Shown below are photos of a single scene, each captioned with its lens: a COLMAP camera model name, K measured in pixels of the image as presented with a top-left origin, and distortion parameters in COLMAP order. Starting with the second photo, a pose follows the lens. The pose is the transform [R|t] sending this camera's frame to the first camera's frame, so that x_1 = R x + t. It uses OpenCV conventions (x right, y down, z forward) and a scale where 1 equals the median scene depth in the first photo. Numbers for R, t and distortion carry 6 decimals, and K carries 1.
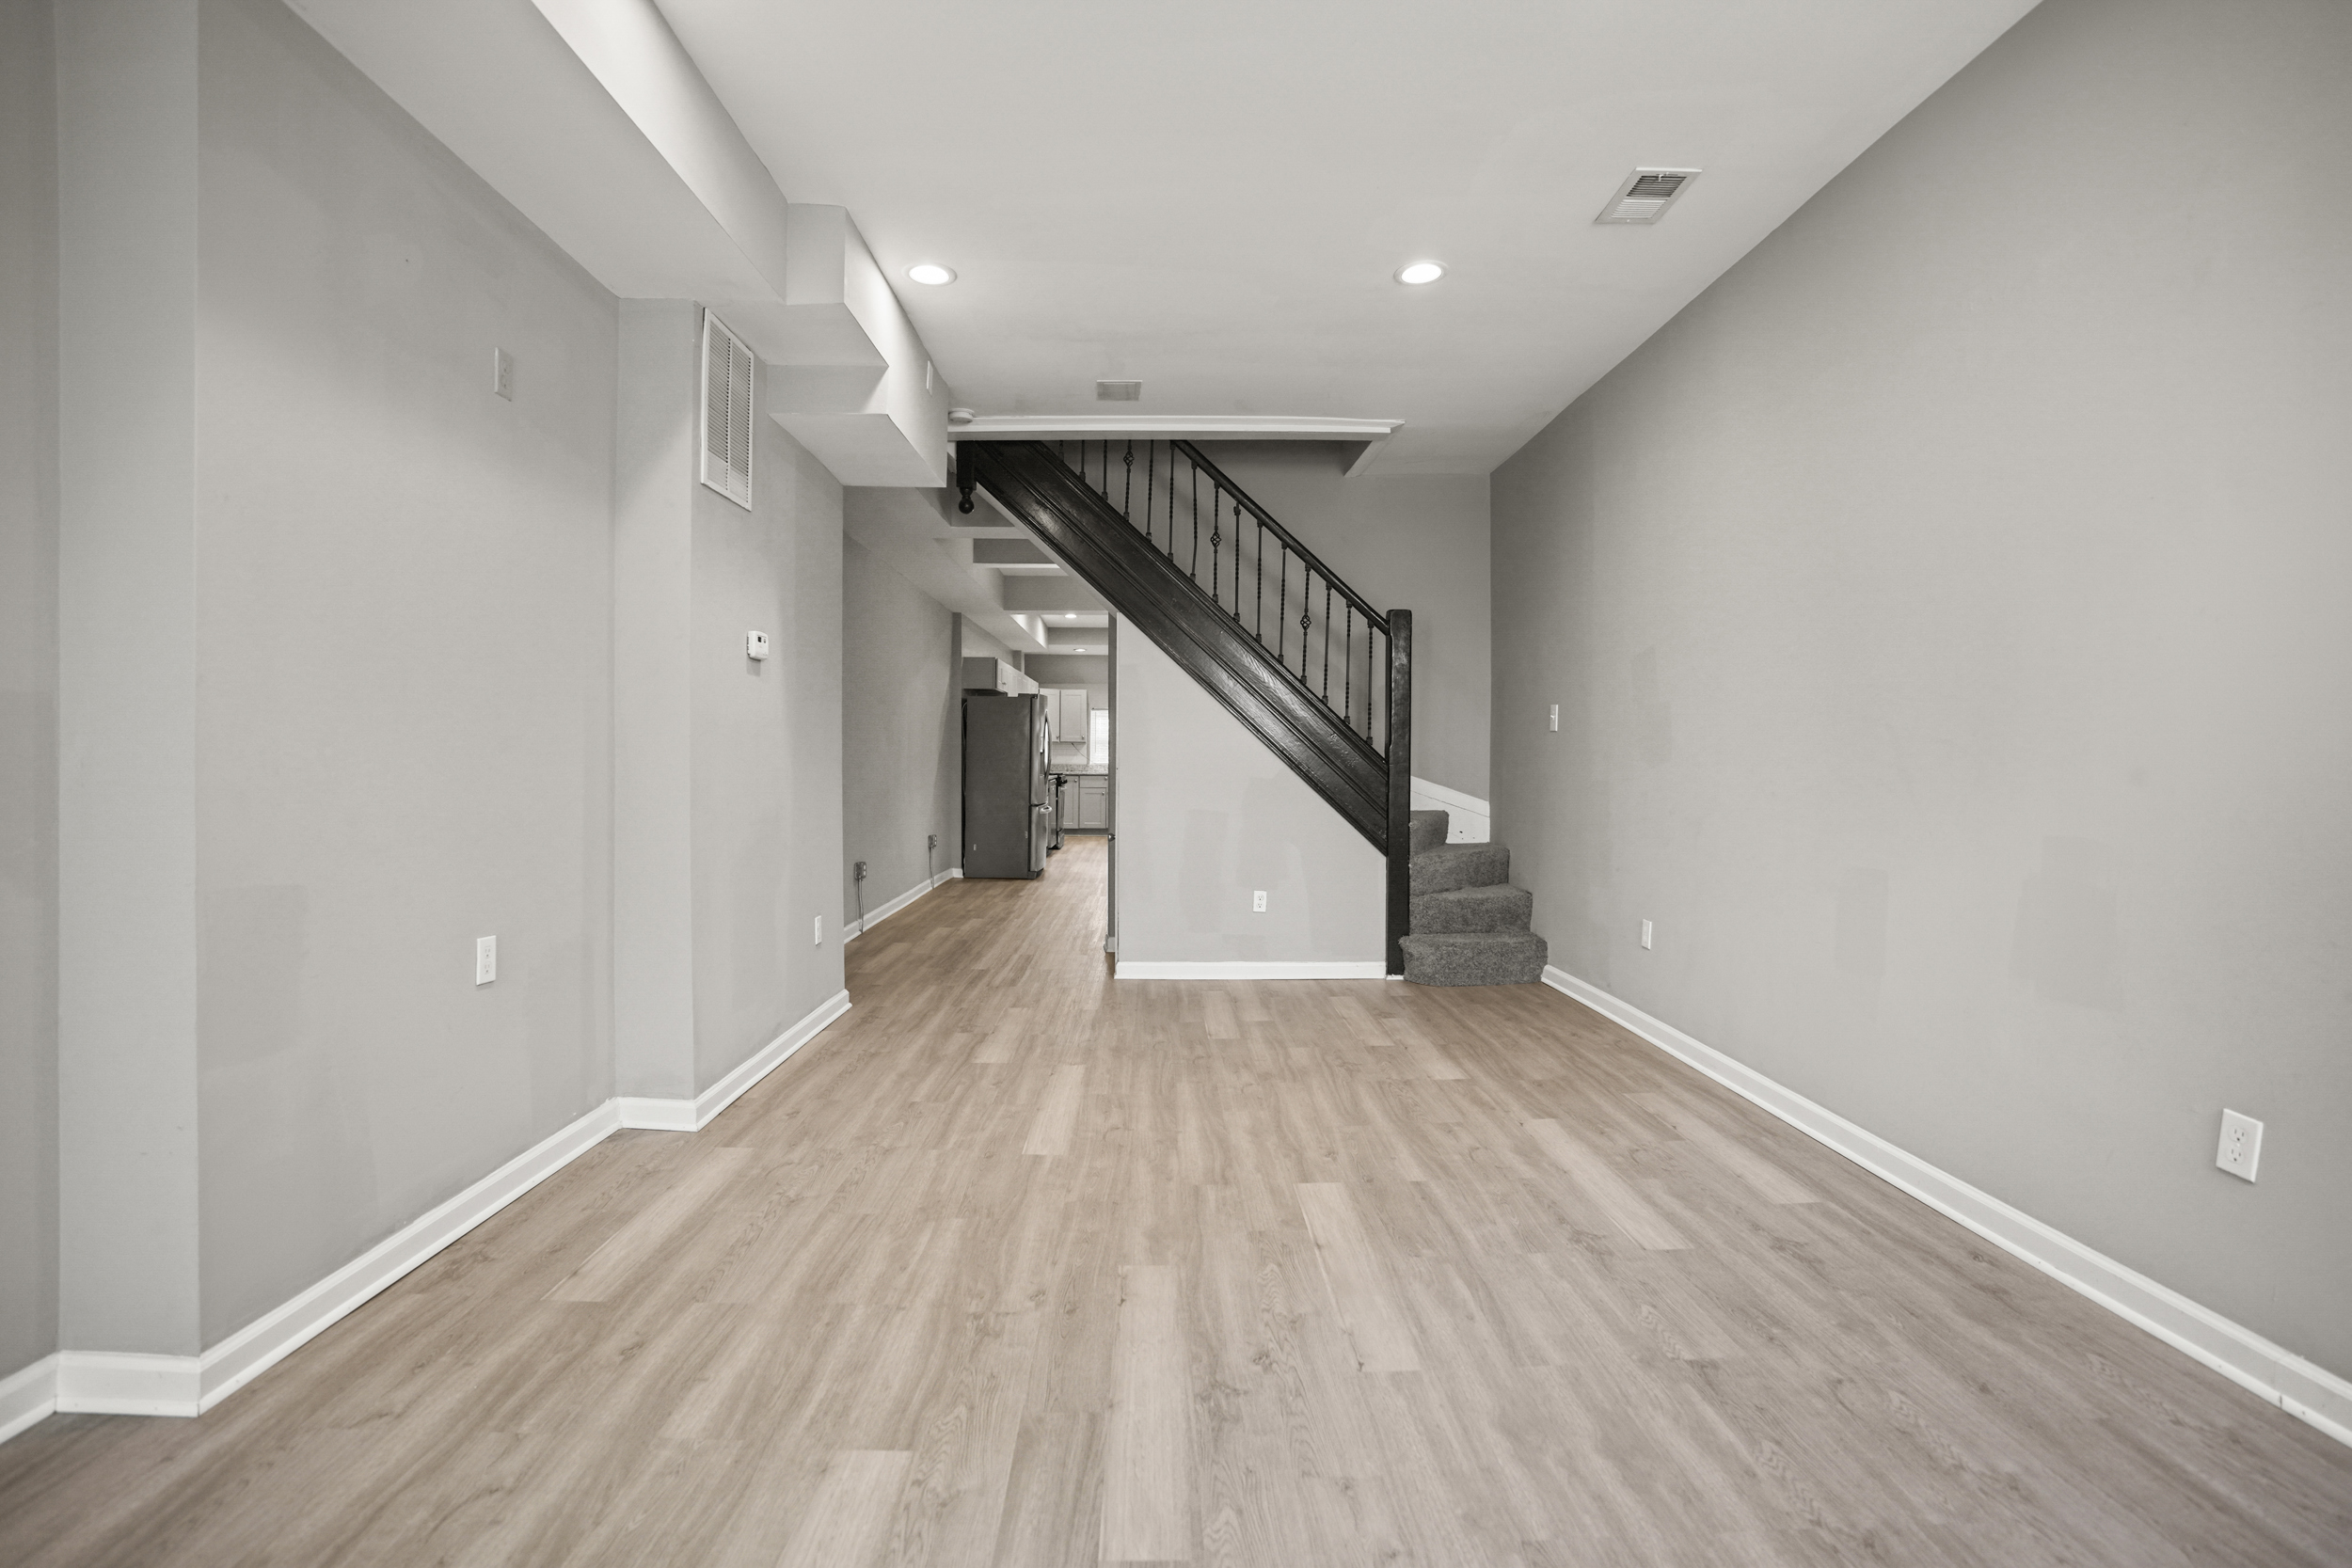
lens RADIAL K [[1084.8, 0, 1180.4], [0, 1084.8, 777.6], [0, 0, 1]] dist [-0.079977, 0.028000]
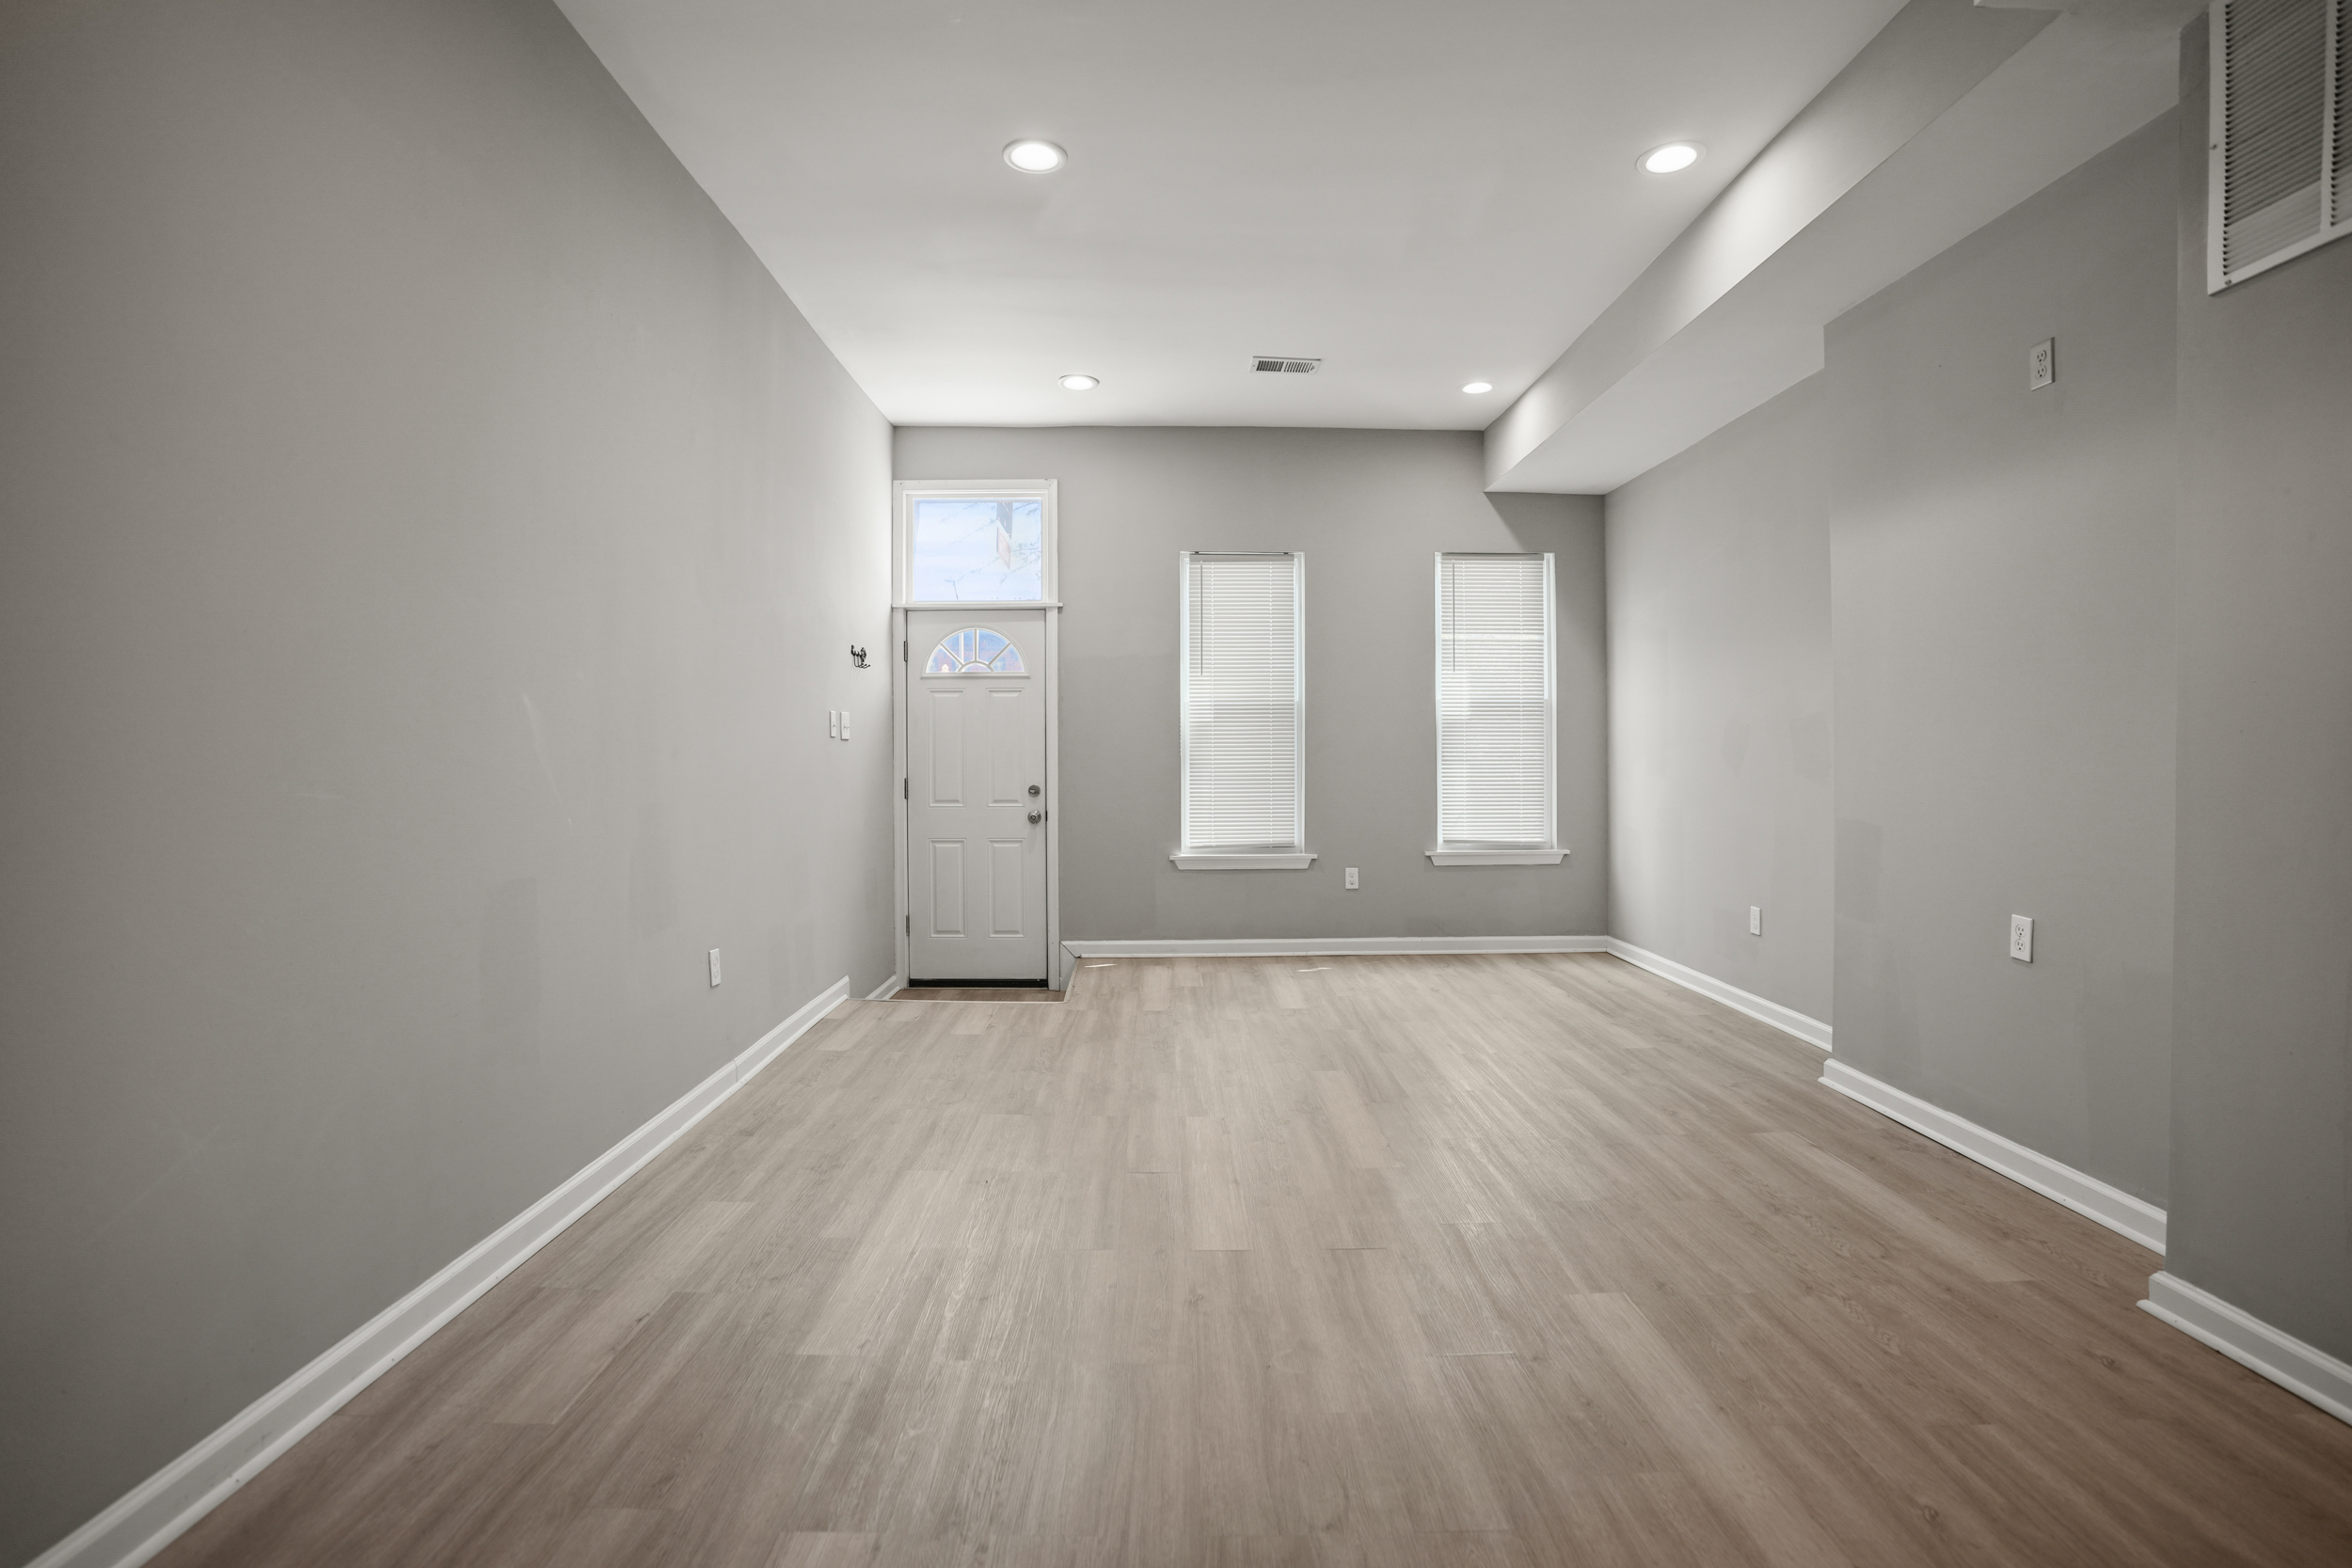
lens RADIAL K [[1084.8, 0, 1180.4], [0, 1084.8, 777.6], [0, 0, 1]] dist [-0.079977, 0.028000]
pose [[-0.999980, -0.004027, 0.004829, 0.147740], [-0.003825, 0.999145, 0.041165, -0.022236], [-0.004990, 0.041146, -0.999141, 1.691118]]
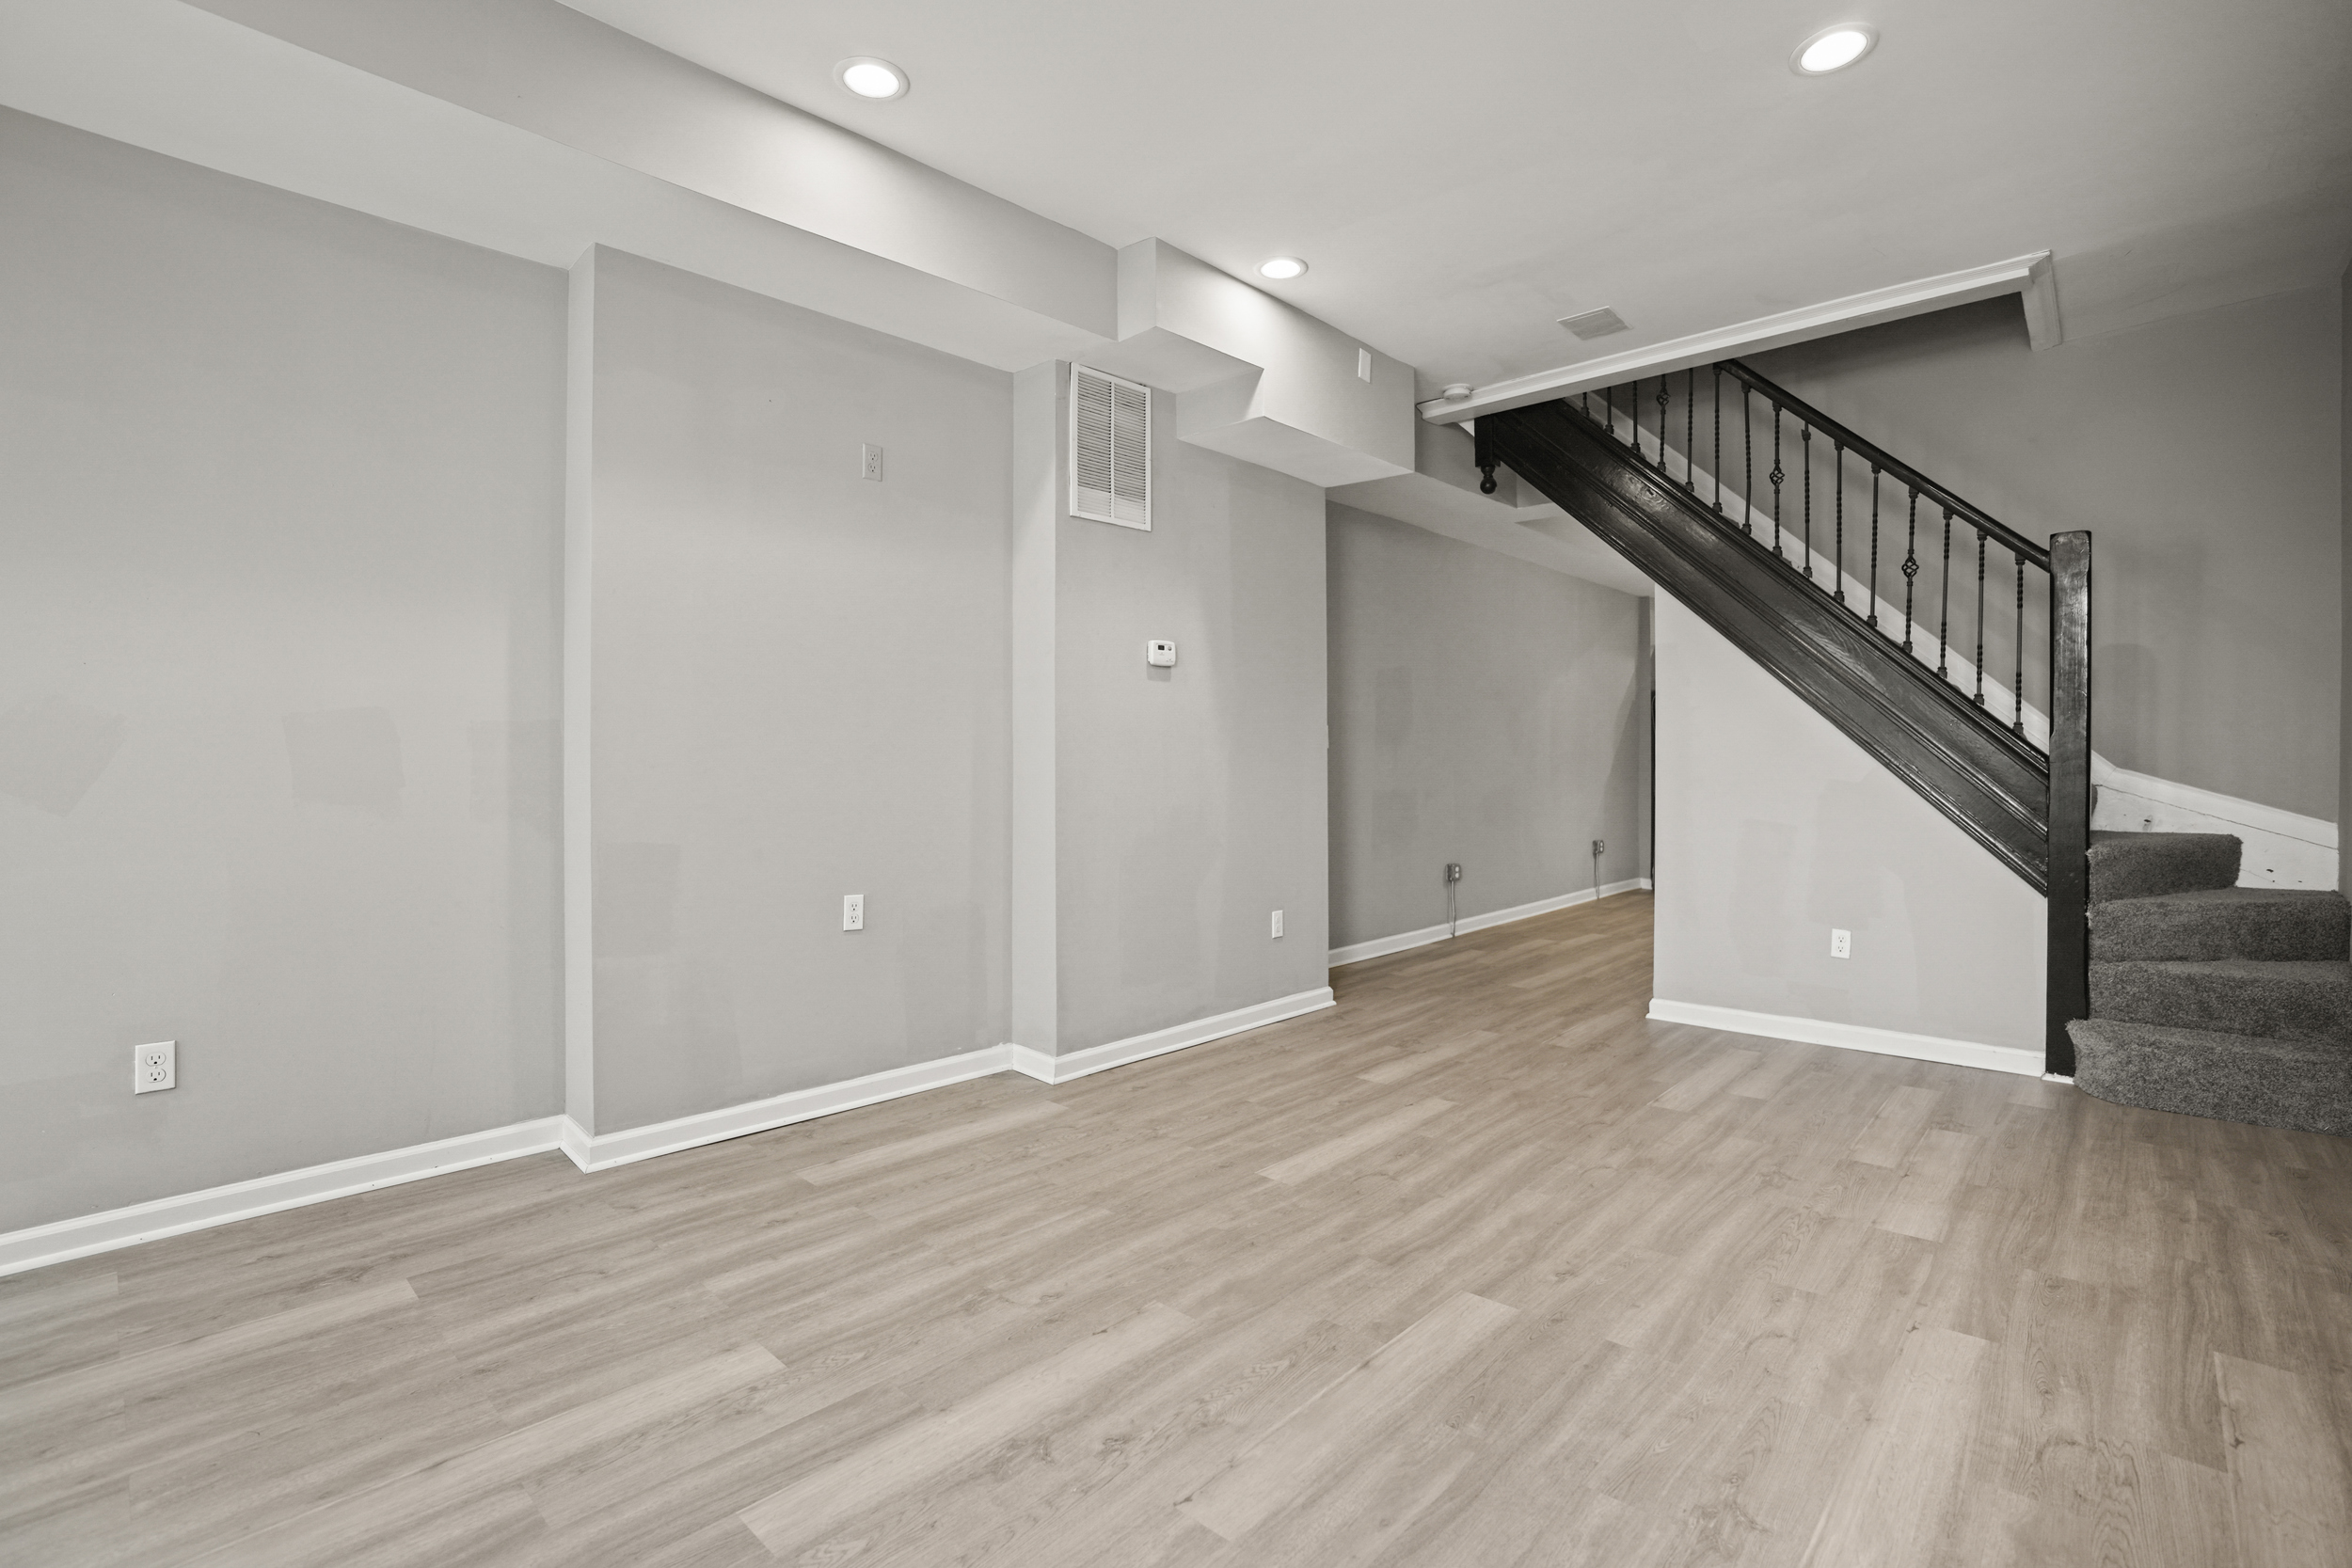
lens RADIAL K [[1091.4, 0, 1171.0], [0, 1091.4, 769.4], [0, 0, 1]] dist [-0.090996, 0.036820]
pose [[0.709246, 0.001475, -0.704960, 0.470956], [-0.007129, 0.999962, -0.005079, -0.000719], [0.704925, 0.008628, 0.709229, 0.267744]]
